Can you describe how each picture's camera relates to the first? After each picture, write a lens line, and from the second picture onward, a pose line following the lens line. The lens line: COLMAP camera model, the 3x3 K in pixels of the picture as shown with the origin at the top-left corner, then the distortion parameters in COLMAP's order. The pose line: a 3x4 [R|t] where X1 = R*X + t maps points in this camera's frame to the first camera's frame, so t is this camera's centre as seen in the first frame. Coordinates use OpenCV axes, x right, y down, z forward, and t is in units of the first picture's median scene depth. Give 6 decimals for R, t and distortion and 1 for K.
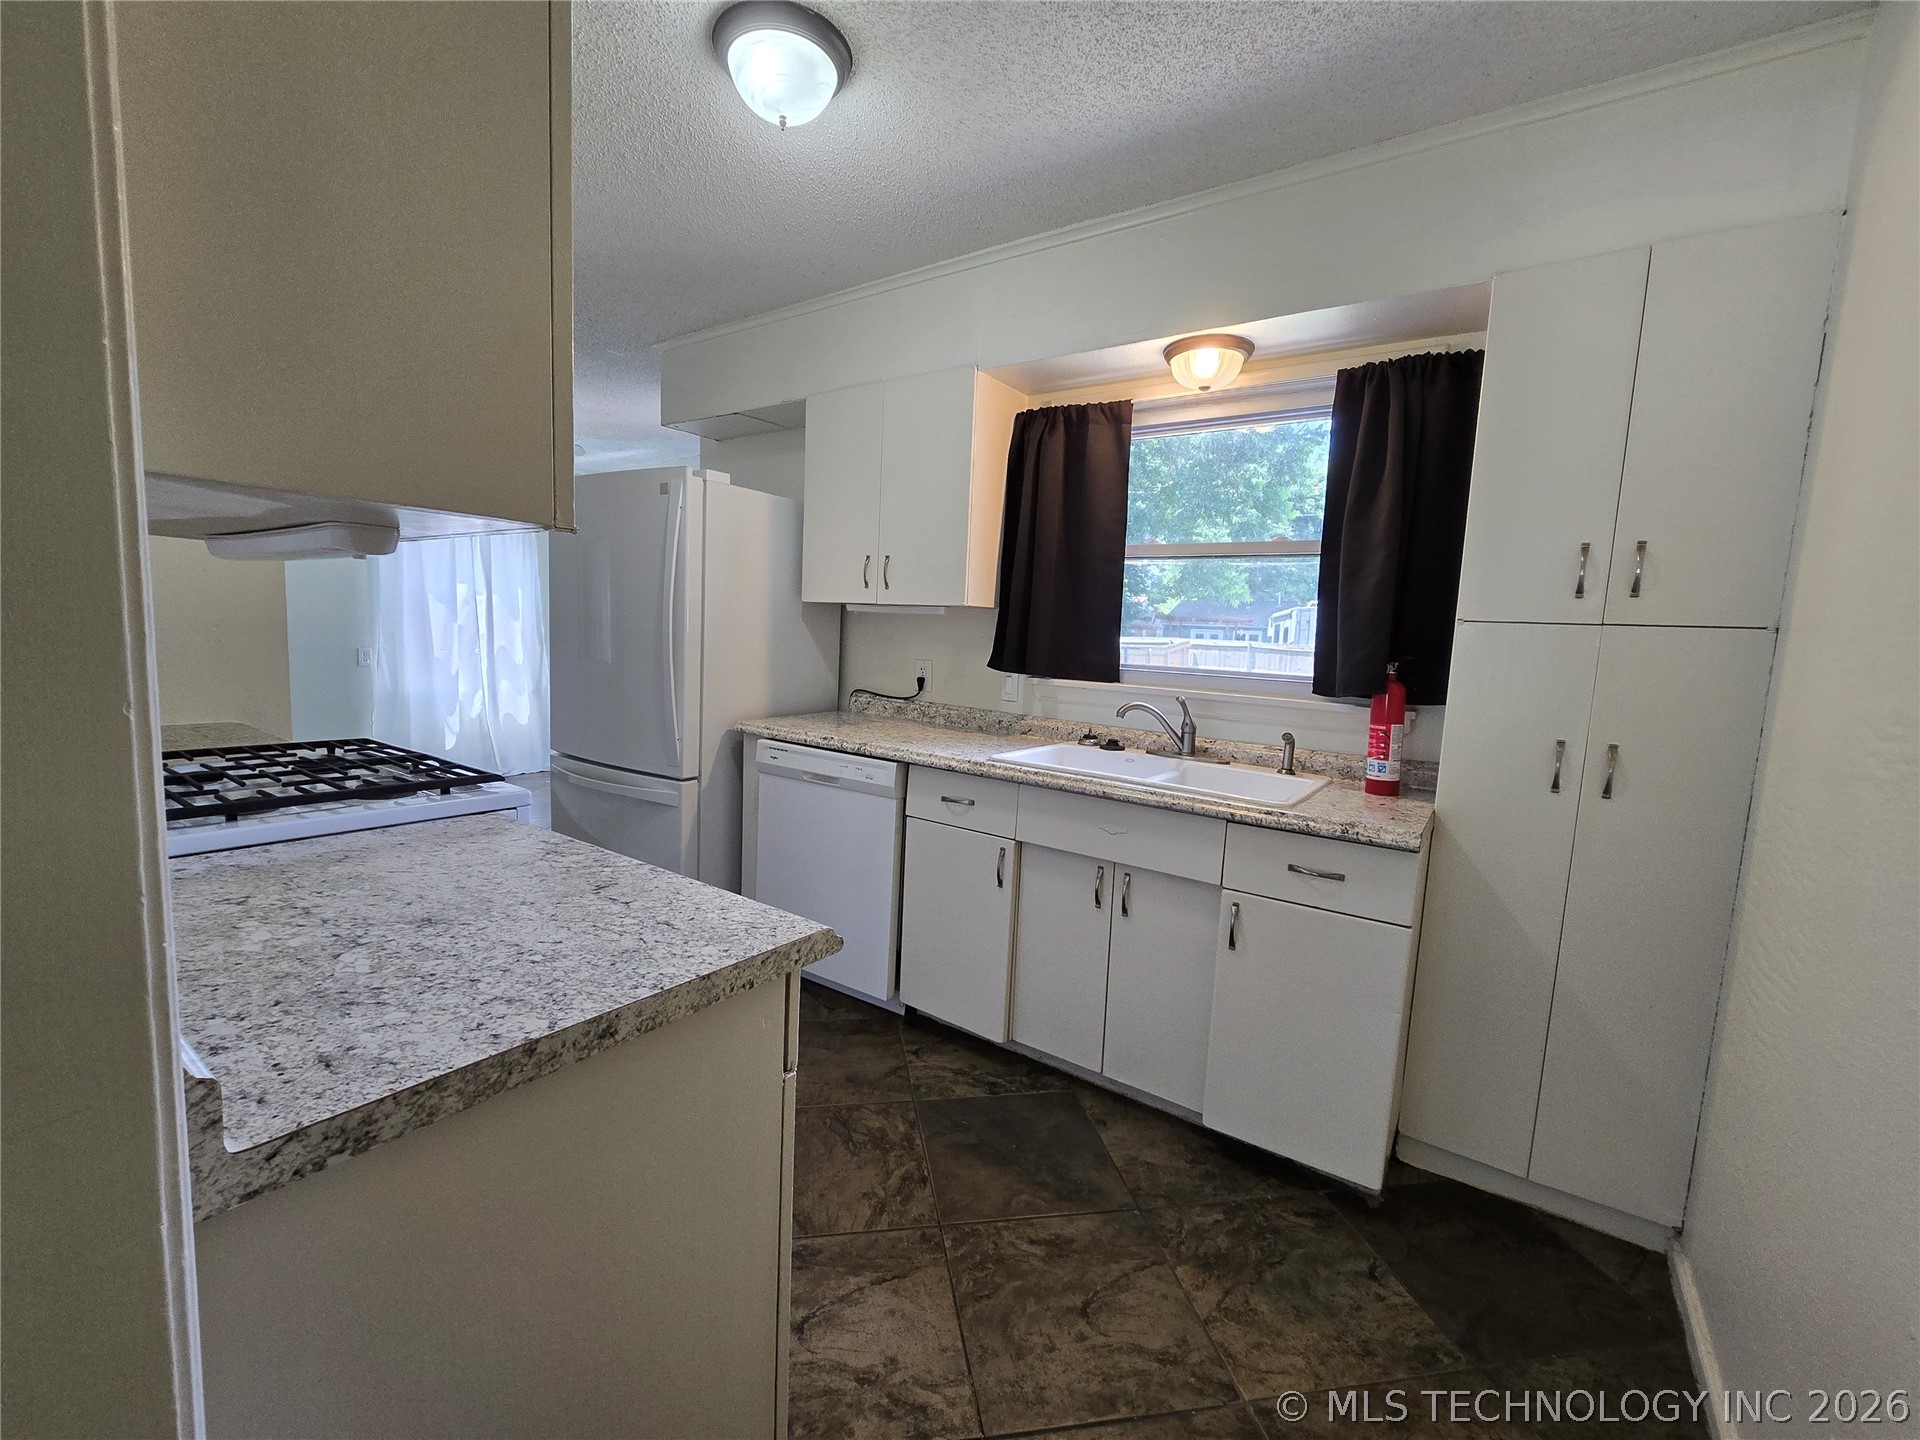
lens RADIAL K [[788.3, 0, 956.7], [0, 788.3, 721.6], [0, 0, 1]] dist [-0.005802, 0.001572]
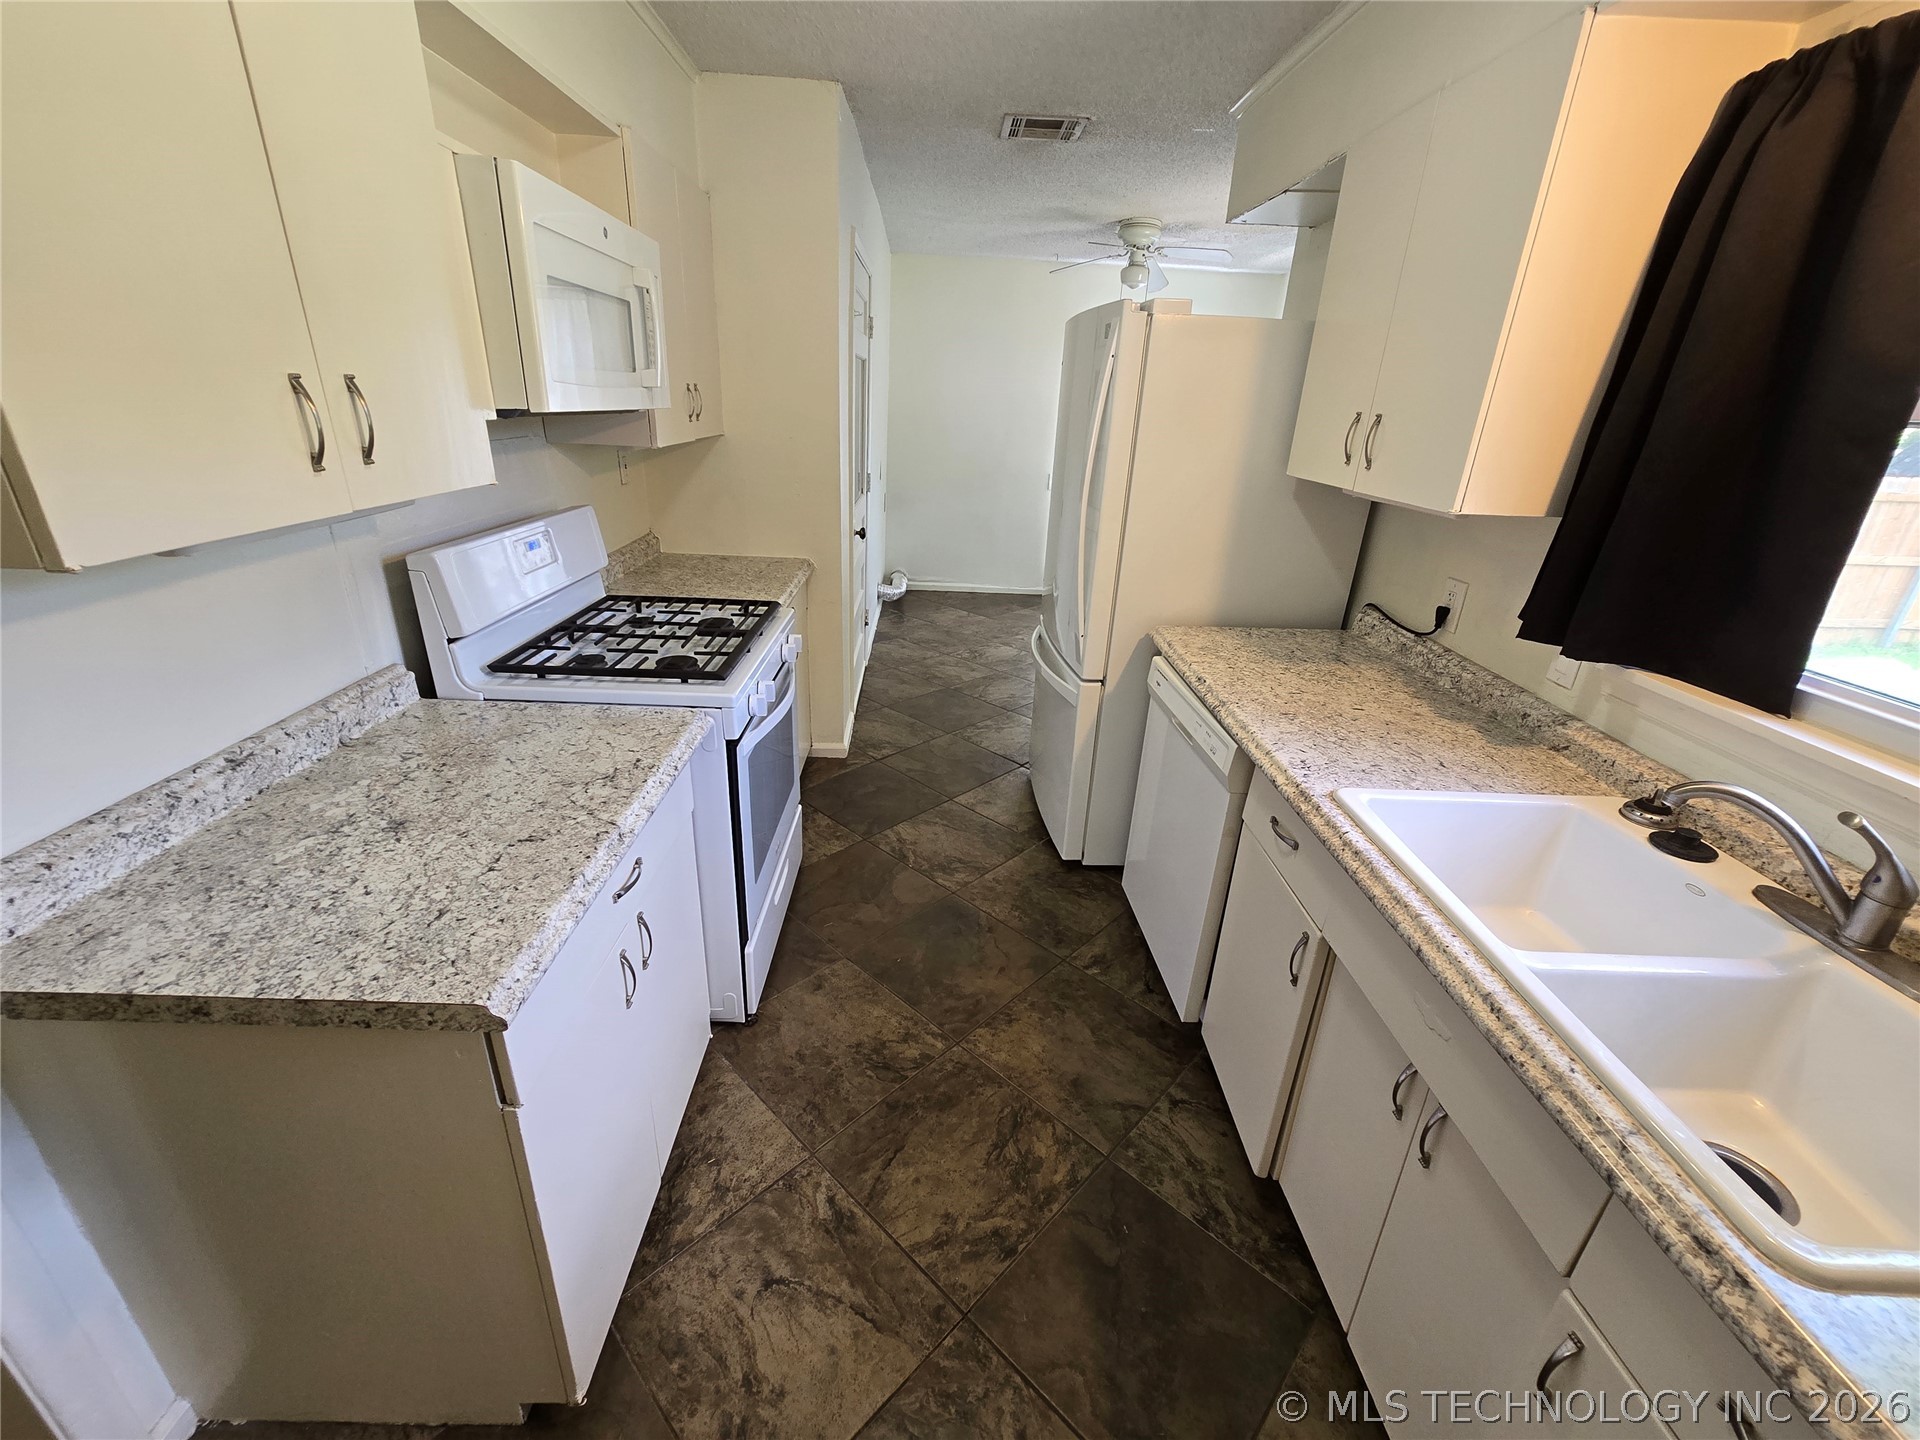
lens RADIAL K [[788.3, 0, 950.2], [0, 788.3, 722.1], [0, 0, 1]] dist [-0.005802, 0.001572]
pose [[0.589080, 0.291720, -0.753581, 0.358405], [-0.105331, 0.952327, 0.286319, -0.171190], [0.801181, -0.089290, 0.591724, 0.473154]]
